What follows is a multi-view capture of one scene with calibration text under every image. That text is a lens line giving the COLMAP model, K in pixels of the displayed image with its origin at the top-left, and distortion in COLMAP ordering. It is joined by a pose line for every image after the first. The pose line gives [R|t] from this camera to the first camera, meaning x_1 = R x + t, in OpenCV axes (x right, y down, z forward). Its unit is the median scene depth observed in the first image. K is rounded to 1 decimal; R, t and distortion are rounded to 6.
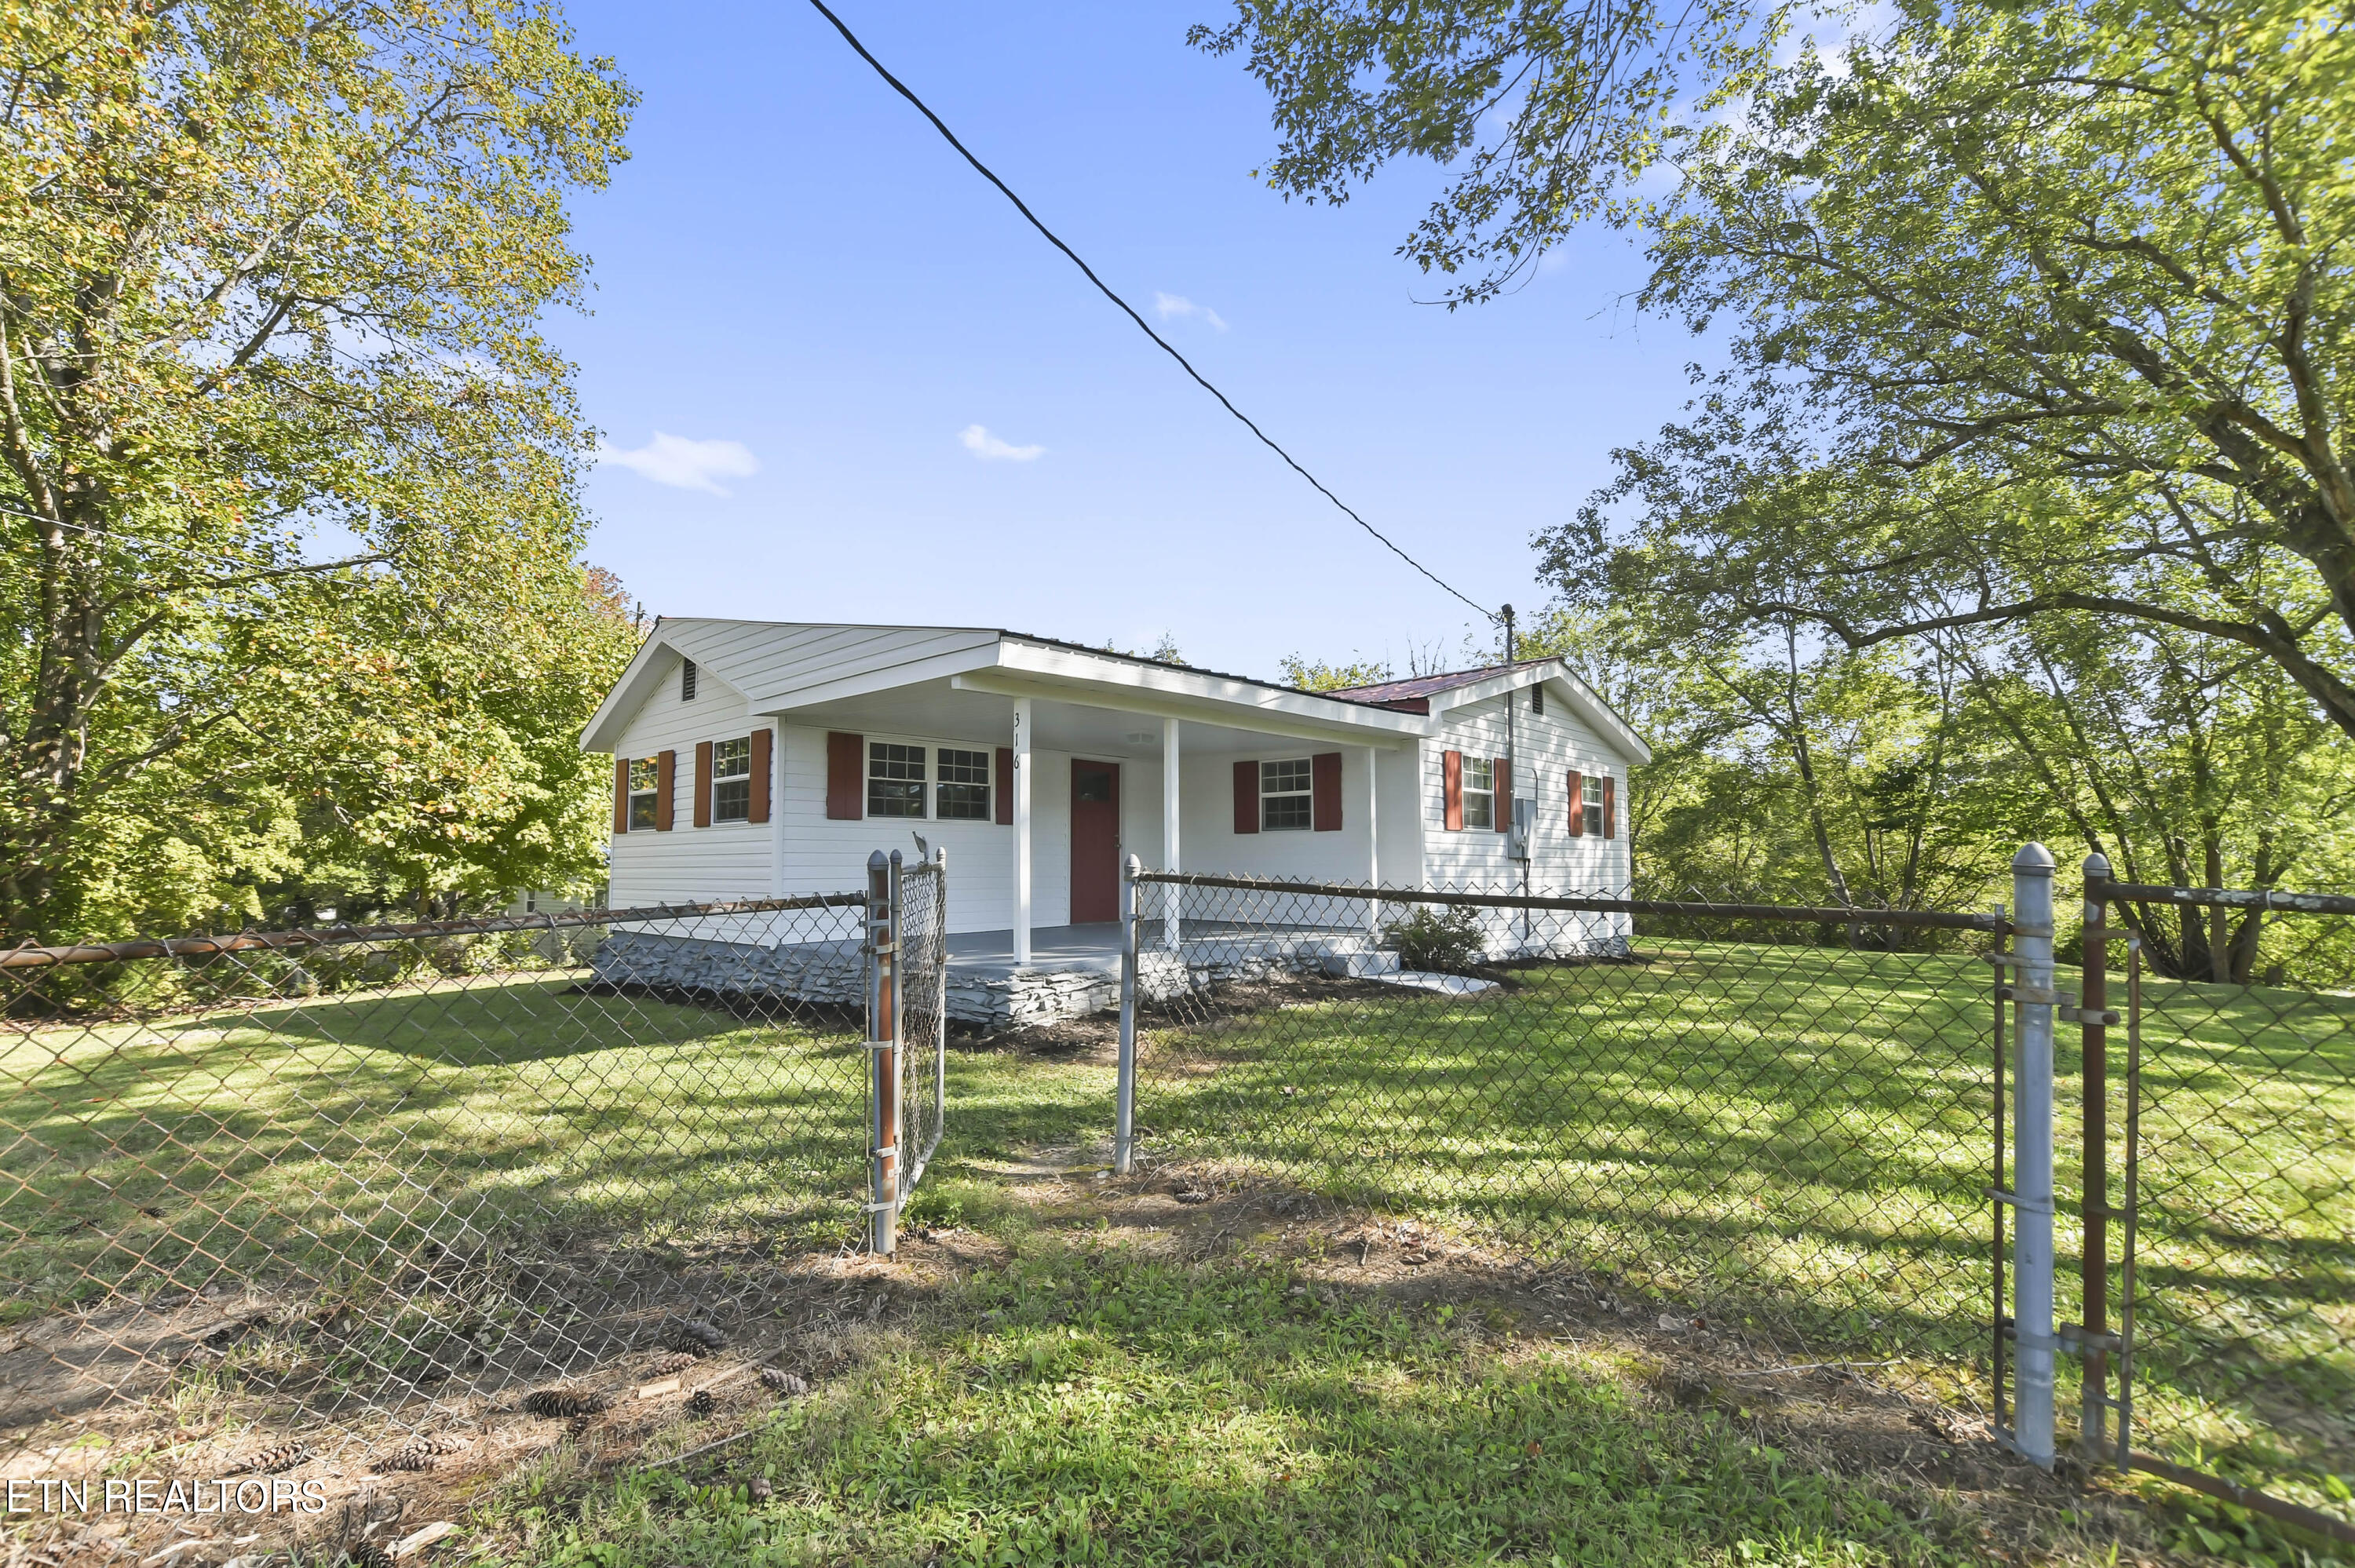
lens RADIAL K [[1018.1, 0, 1170.0], [0, 1018.1, 833.2], [0, 0, 1]] dist [-0.001325, -0.000187]
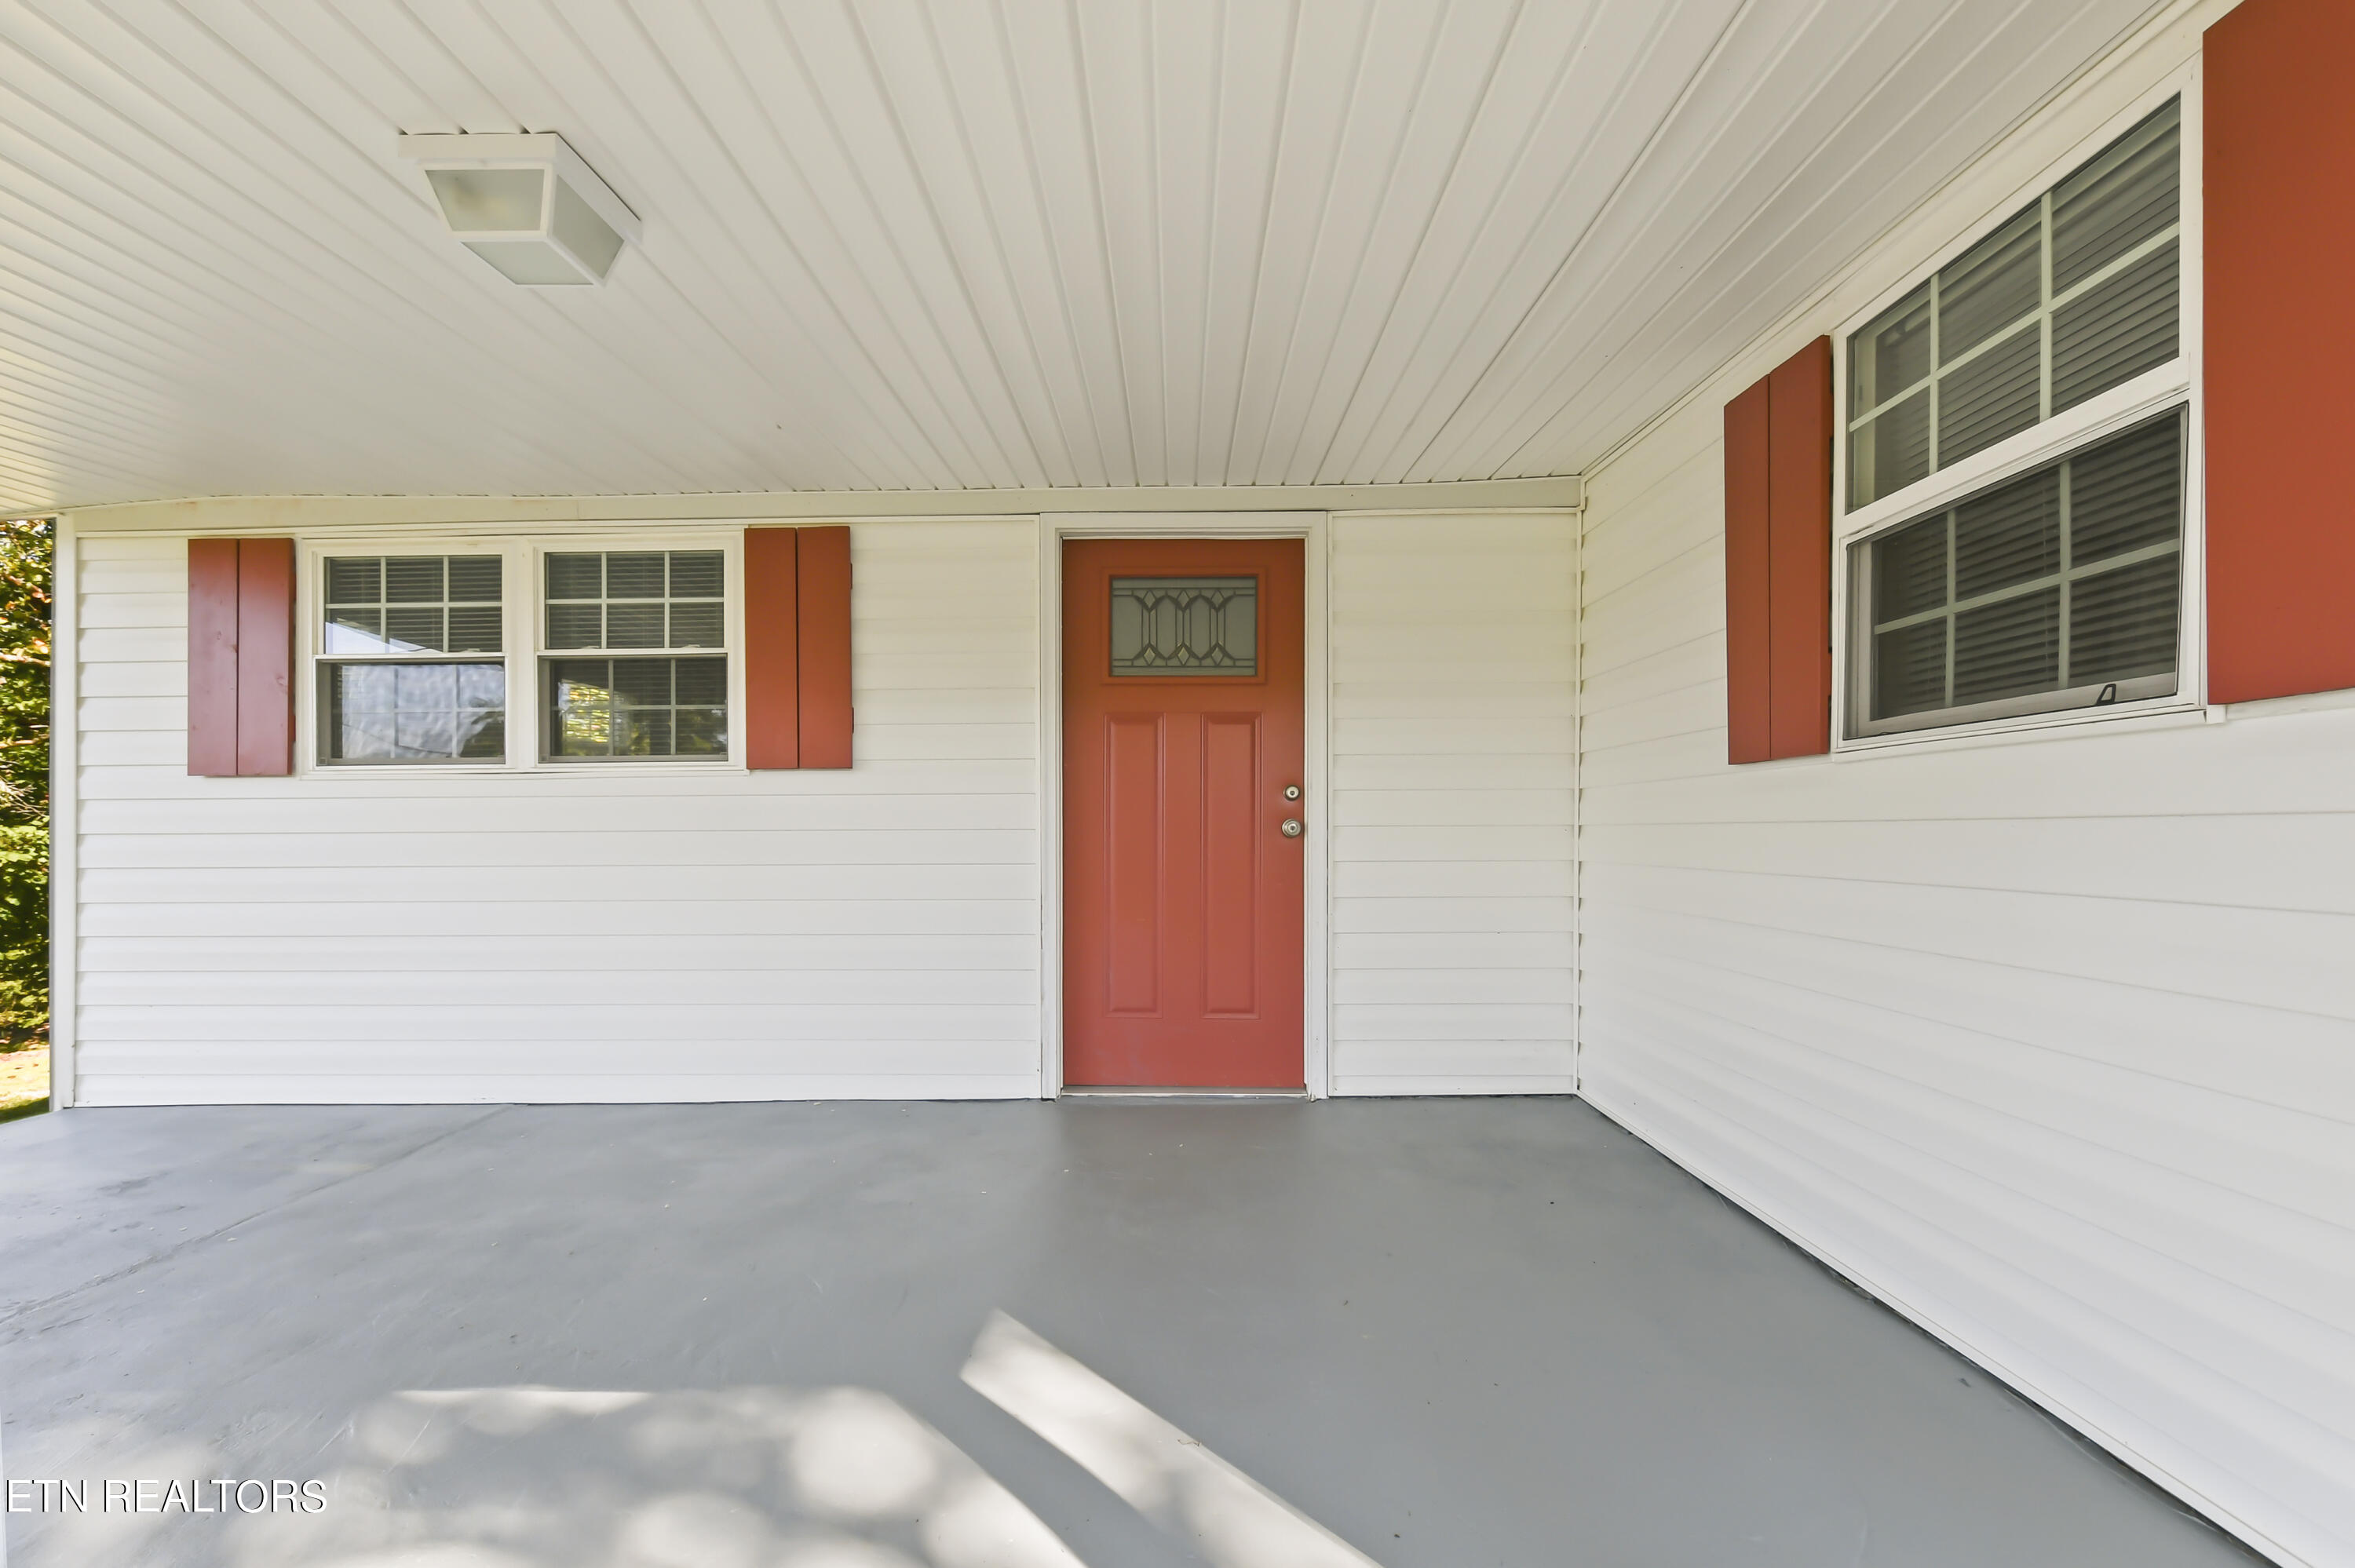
lens RADIAL K [[1018.1, 0, 1170.0], [0, 1018.1, 833.2], [0, 0, 1]] dist [-0.001325, -0.000187]
pose [[0.673494, 0.000008, -0.739192, 0.149138], [0.031225, 0.999107, 0.028460, 0.005836], [0.738532, -0.042249, 0.672893, 0.853372]]
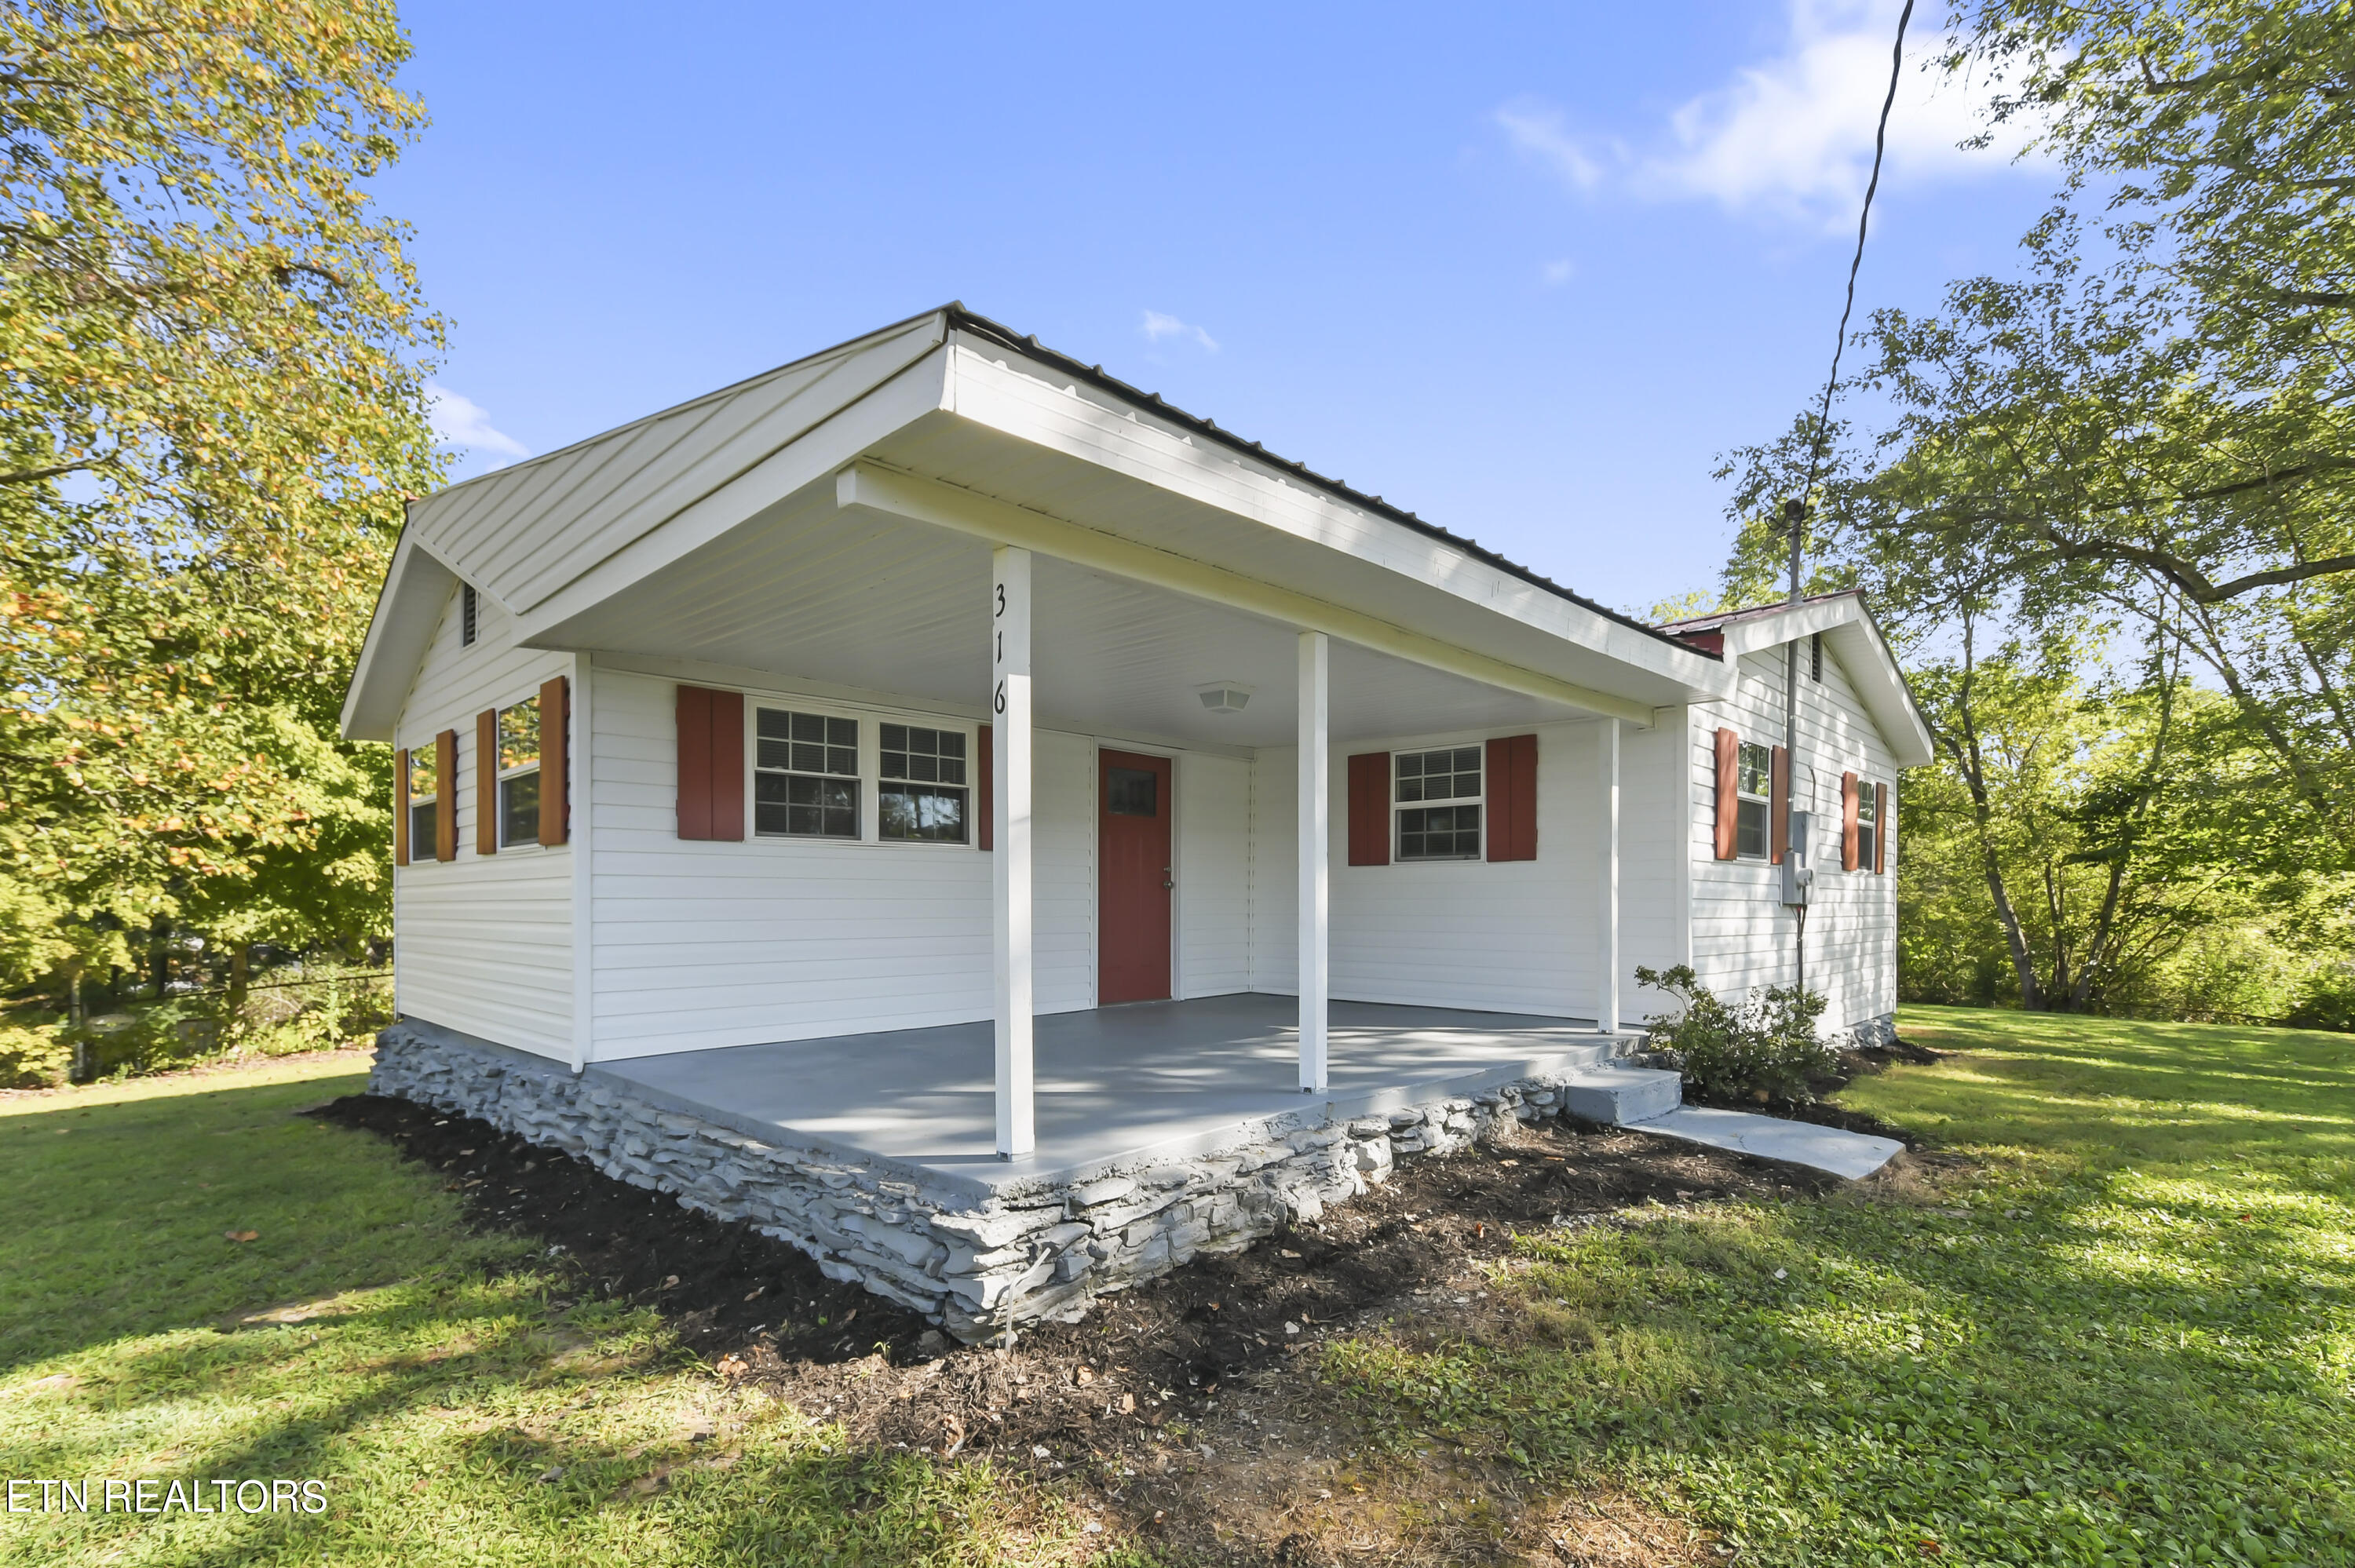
lens RADIAL K [[1089.0, 0, 1171.0], [0, 1089.0, 903.9], [0, 0, 1]] dist [-0.000376, 0.000019]
pose [[0.999899, -0.000170, -0.014245, -0.044182], [0.000629, 0.999481, 0.032210, 0.002334], [0.014233, -0.032216, 0.999380, 0.332403]]
